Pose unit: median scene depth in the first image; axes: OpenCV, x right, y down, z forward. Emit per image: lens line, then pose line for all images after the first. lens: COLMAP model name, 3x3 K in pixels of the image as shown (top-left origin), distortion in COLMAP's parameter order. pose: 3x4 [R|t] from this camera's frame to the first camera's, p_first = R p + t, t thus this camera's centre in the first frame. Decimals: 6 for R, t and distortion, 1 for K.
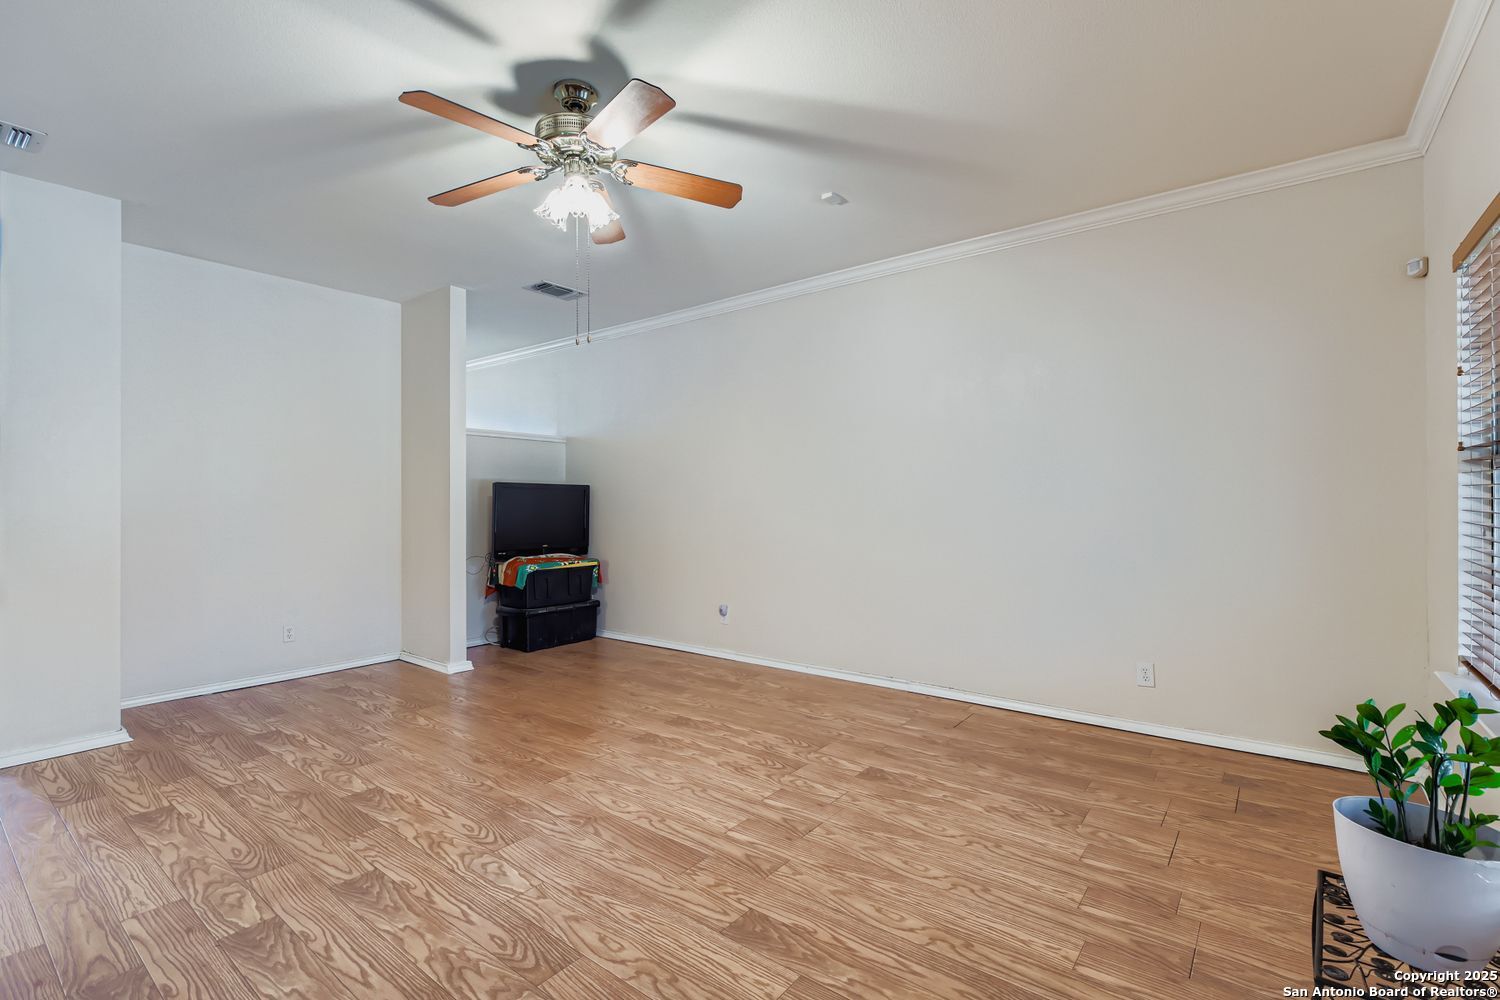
lens RADIAL K [[681.5, 0, 757.6], [0, 681.5, 502.4], [0, 0, 1]] dist [-0.002469, -0.000146]
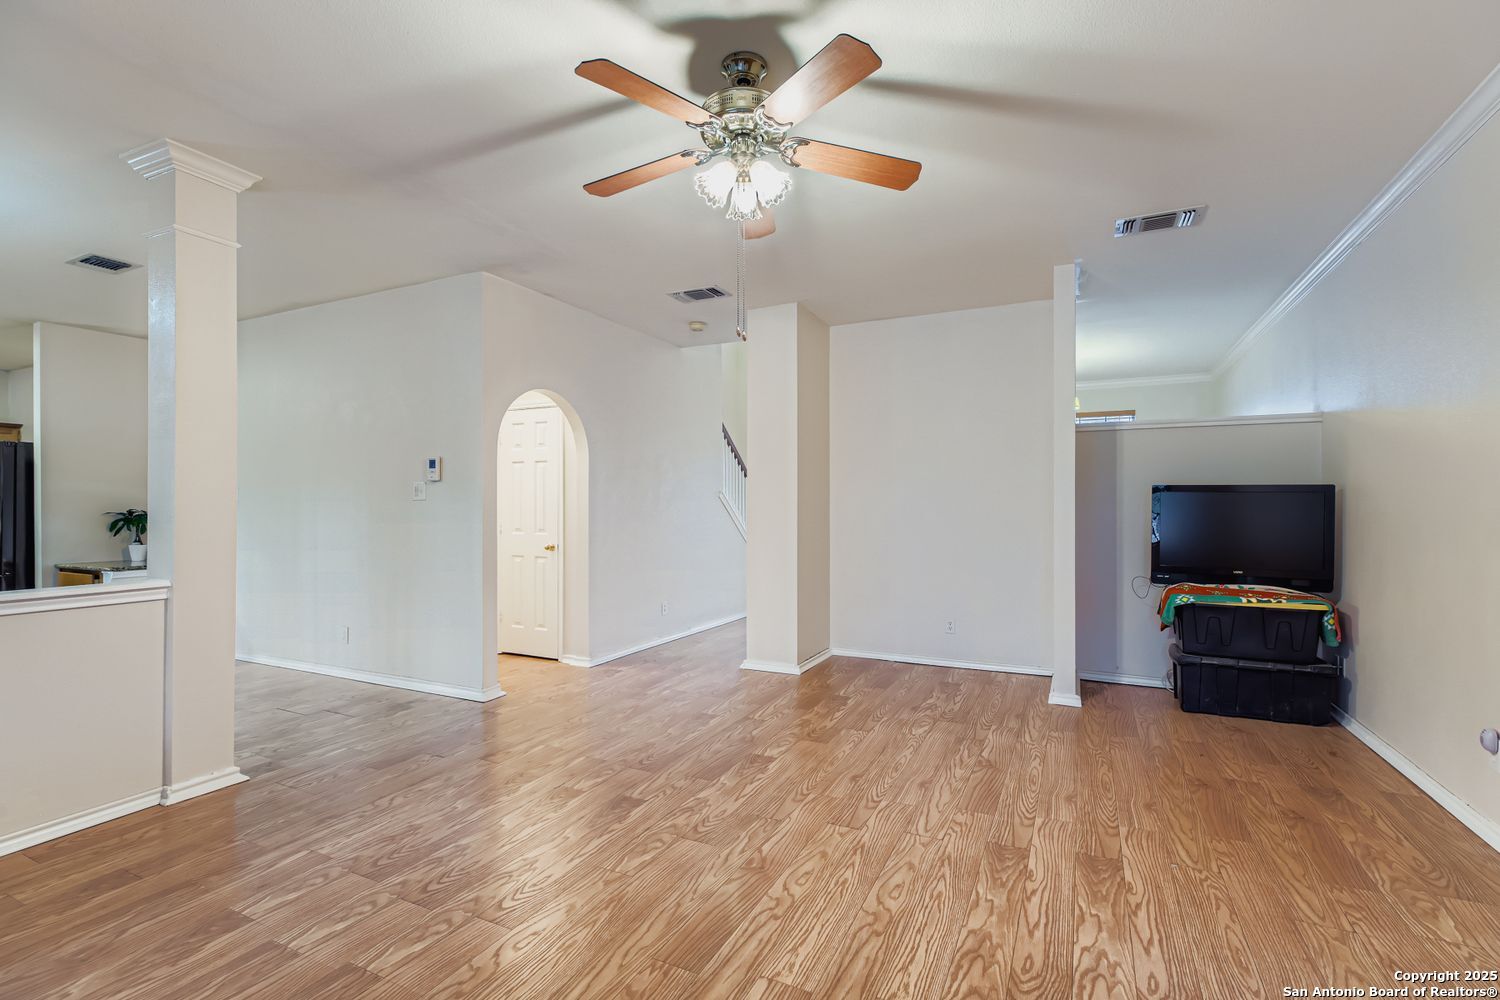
lens RADIAL K [[681.5, 0, 757.6], [0, 681.5, 502.4], [0, 0, 1]] dist [-0.002469, -0.000146]
pose [[0.207450, -0.004419, -0.978236, 0.592166], [-0.003670, 0.999979, -0.005295, -0.007826], [0.978239, 0.004689, 0.207430, 0.767992]]
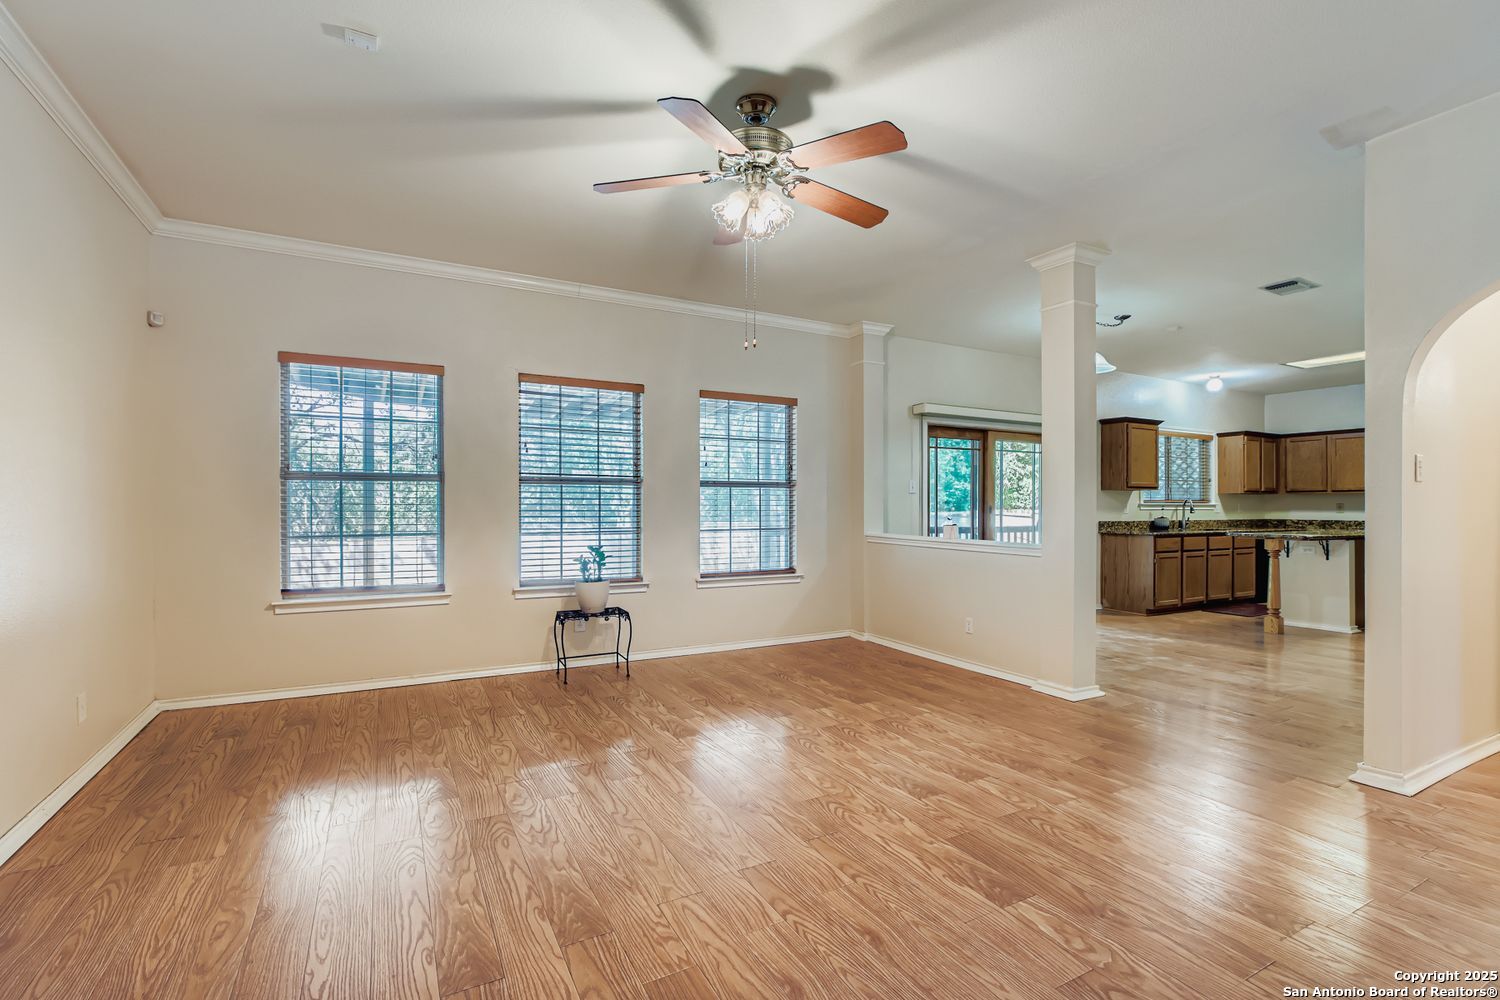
lens RADIAL K [[685.5, 0, 749.5], [0, 685.5, 505.5], [0, 0, 1]] dist [-0.003635, -0.000490]
pose [[-0.911297, -0.000554, 0.411748, -0.644328], [0.001595, 0.999987, 0.004875, 0.008927], [-0.411746, 0.005100, -0.911285, 1.827827]]
